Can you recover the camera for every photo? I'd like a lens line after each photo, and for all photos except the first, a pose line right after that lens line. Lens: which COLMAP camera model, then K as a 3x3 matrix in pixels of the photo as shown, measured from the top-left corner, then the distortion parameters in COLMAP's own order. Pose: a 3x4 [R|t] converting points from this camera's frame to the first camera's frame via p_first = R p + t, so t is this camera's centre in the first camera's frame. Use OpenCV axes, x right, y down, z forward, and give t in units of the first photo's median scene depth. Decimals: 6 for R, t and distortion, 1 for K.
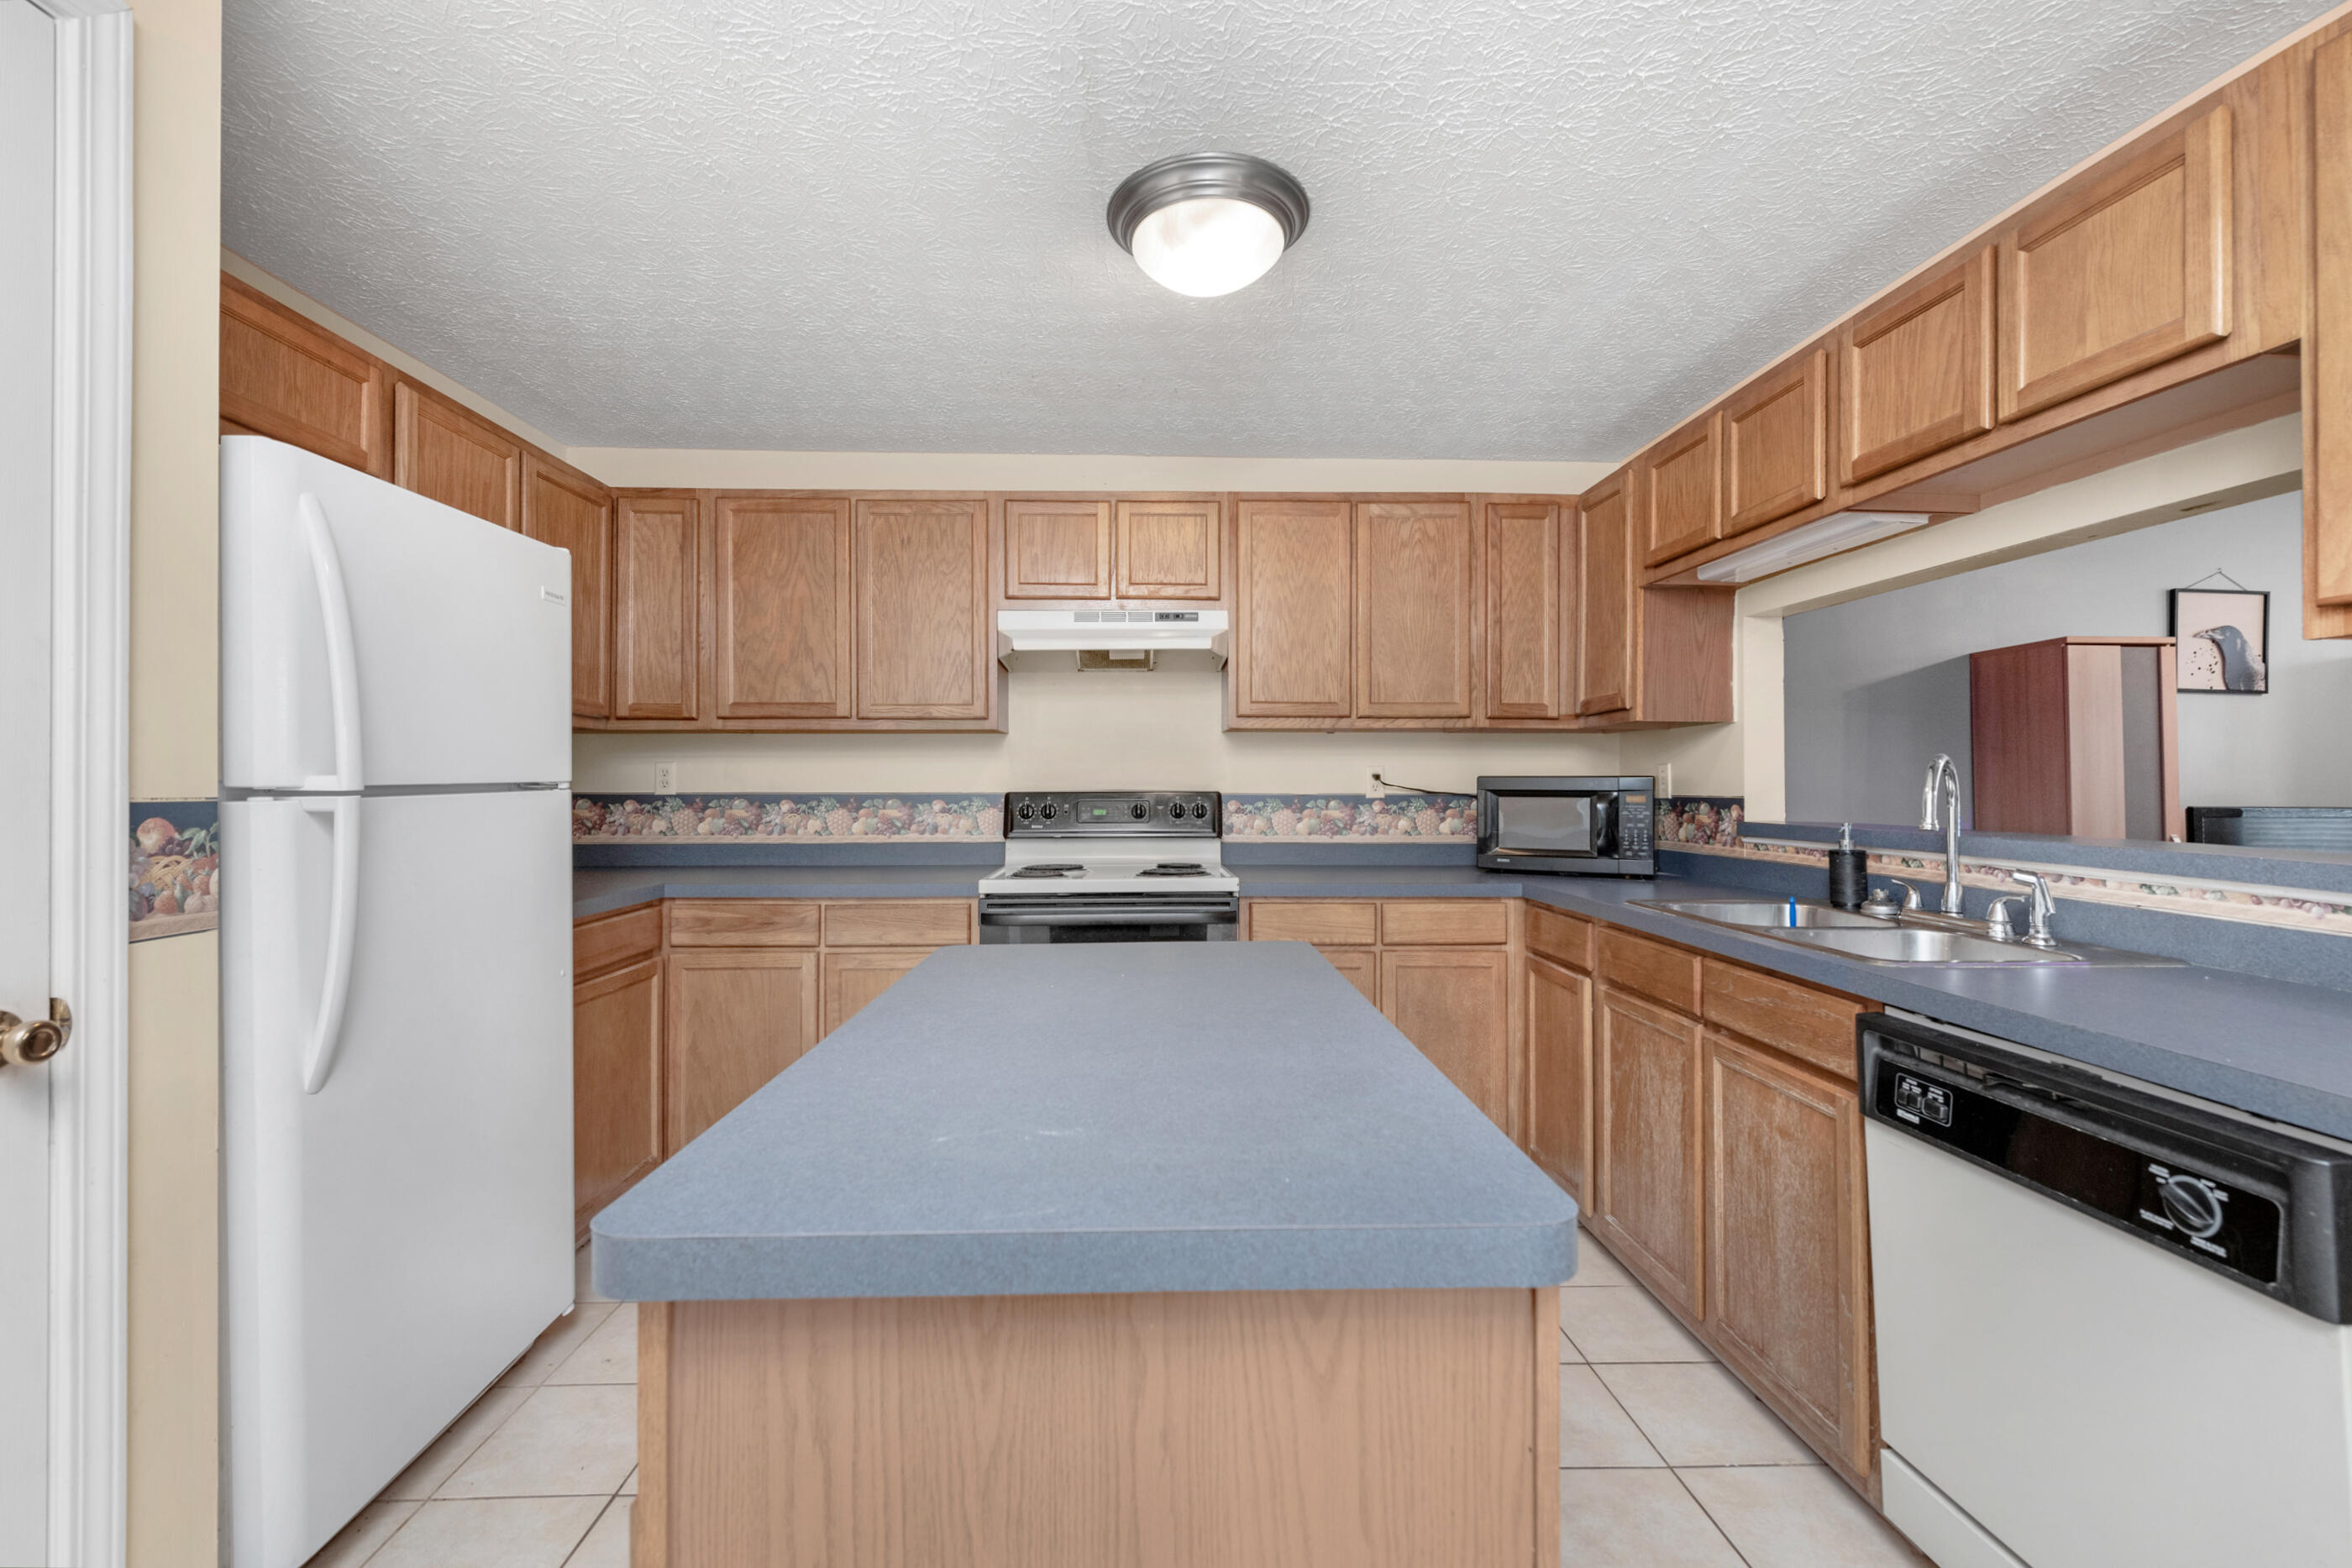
lens RADIAL K [[947.9, 0, 1173.2], [0, 947.9, 781.7], [0, 0, 1]] dist [-0.000857, -0.002630]
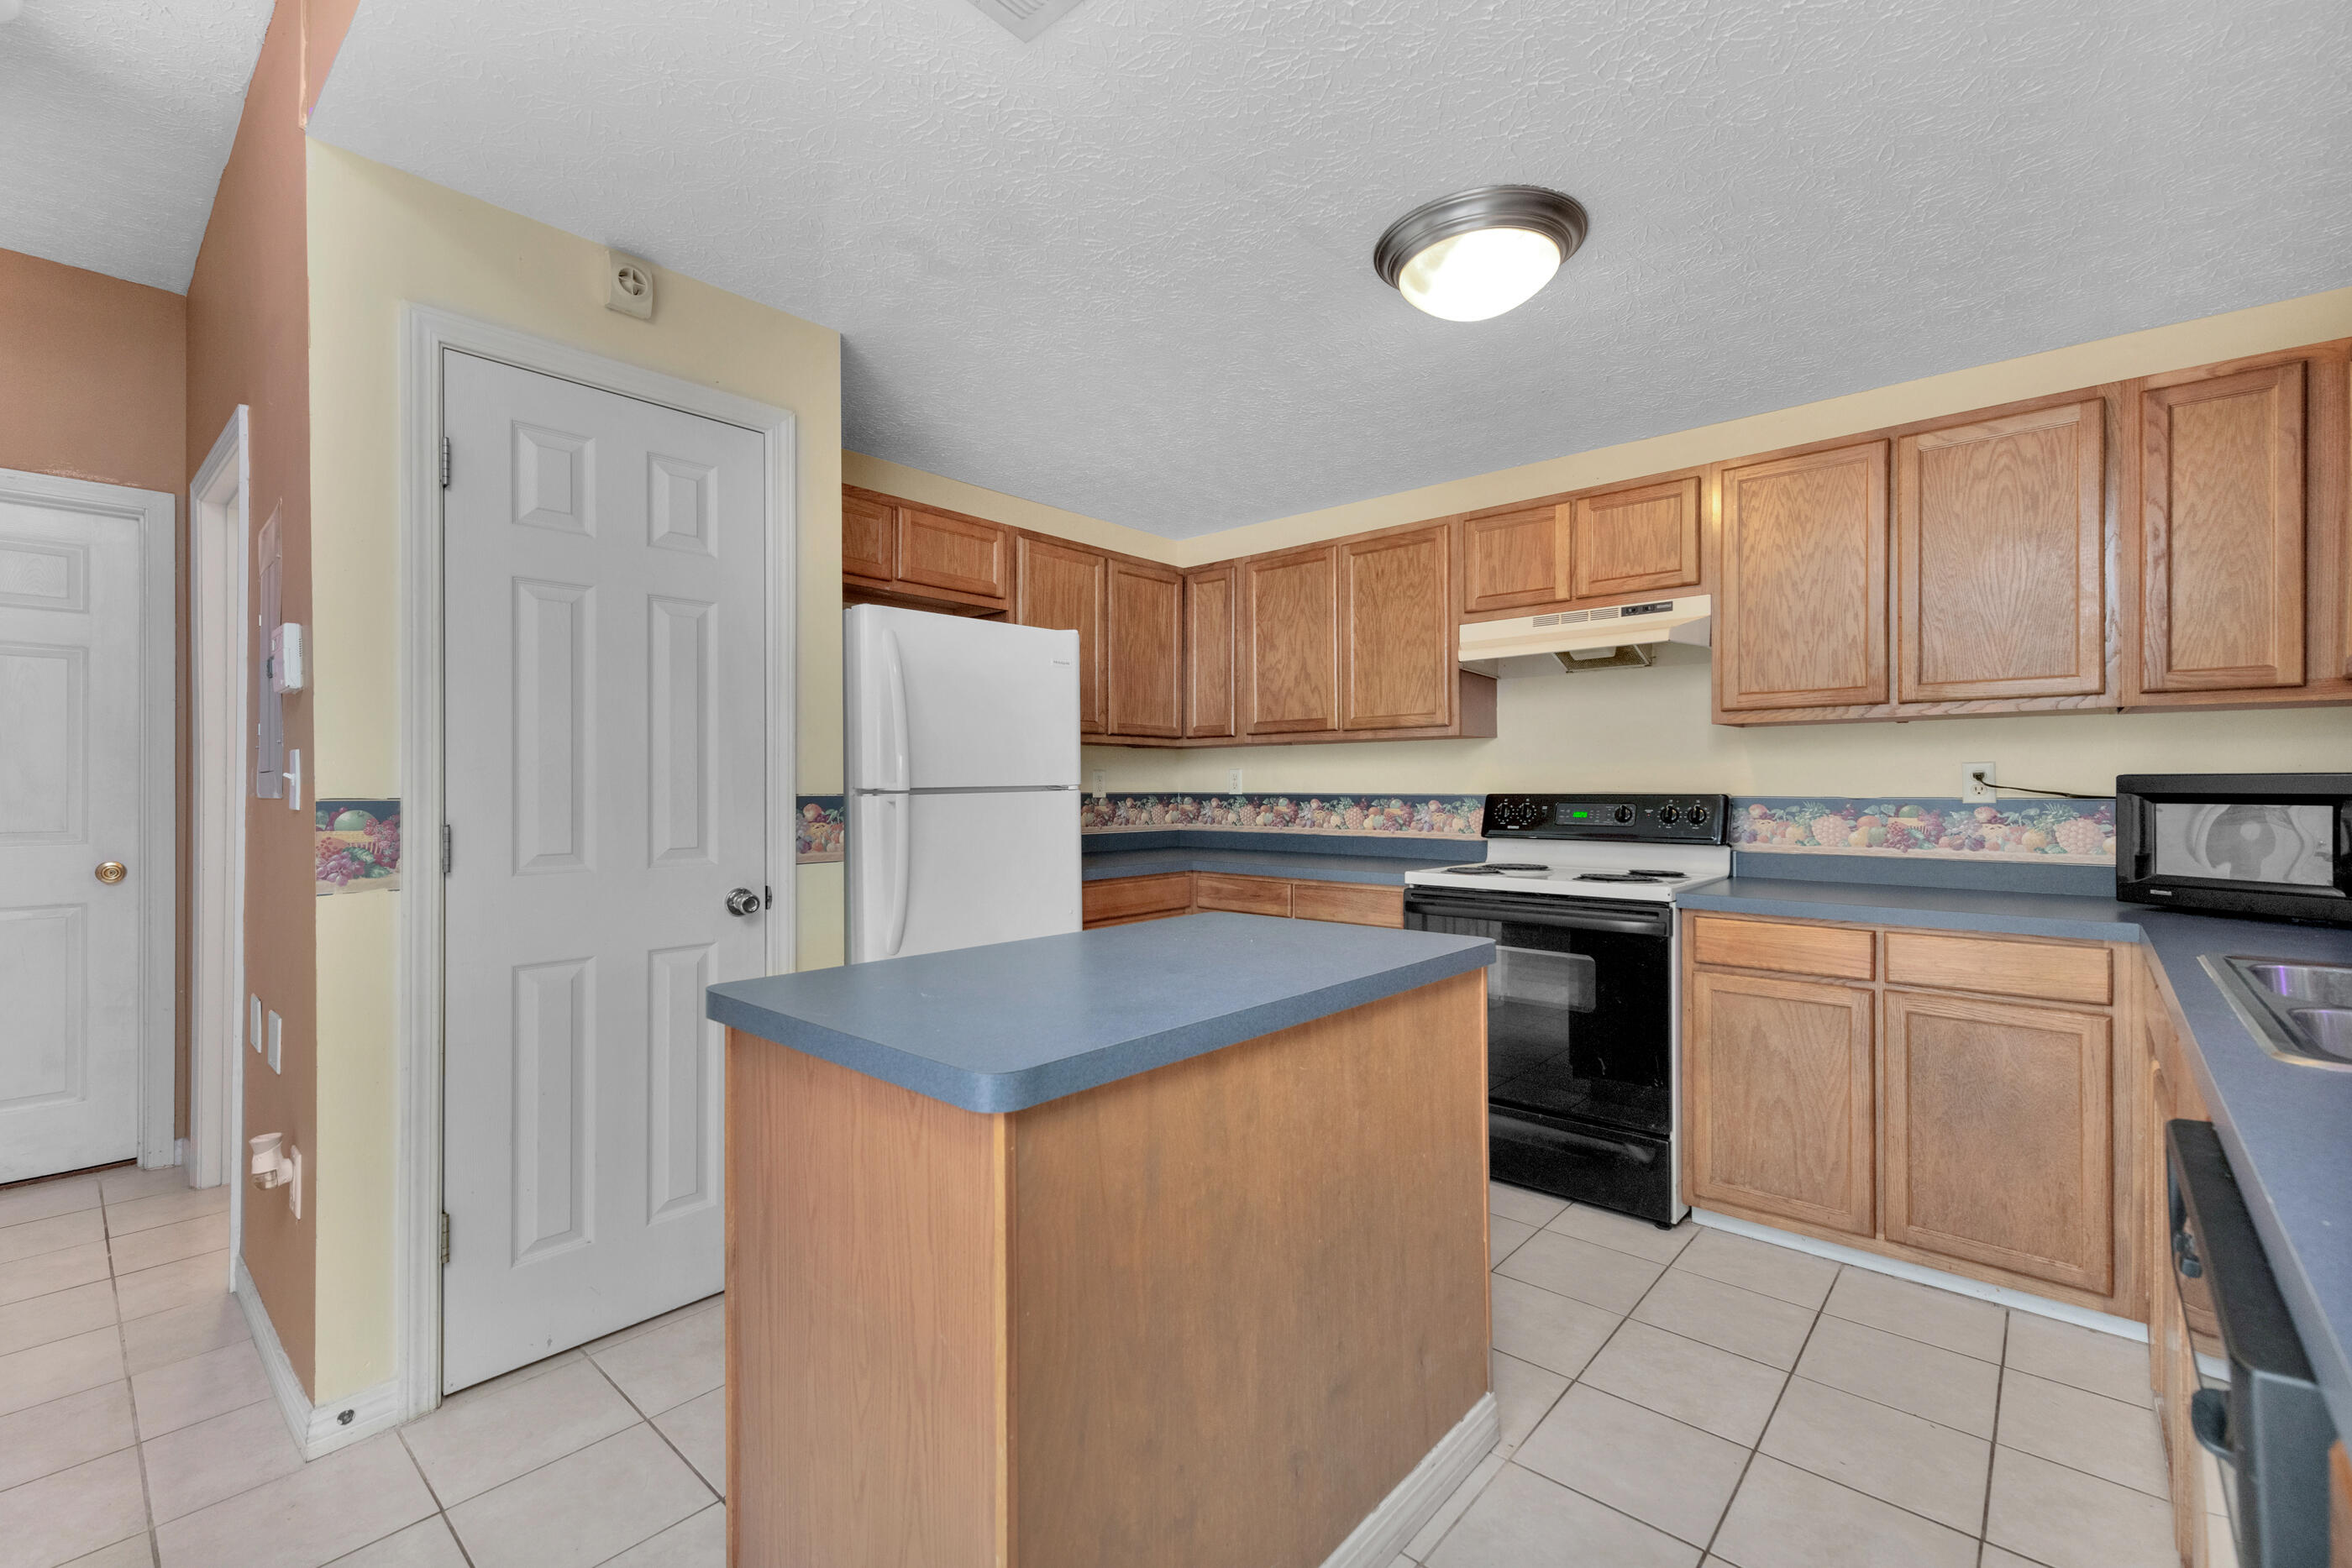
lens RADIAL K [[947.9, 0, 1242.6], [0, 947.9, 779.4], [0, 0, 1]] dist [-0.000857, -0.002630]
pose [[0.755860, -0.005998, -0.654705, 0.332223], [0.003067, 0.999979, -0.005621, 0.000265], [0.654726, 0.002241, 0.755863, 0.023711]]
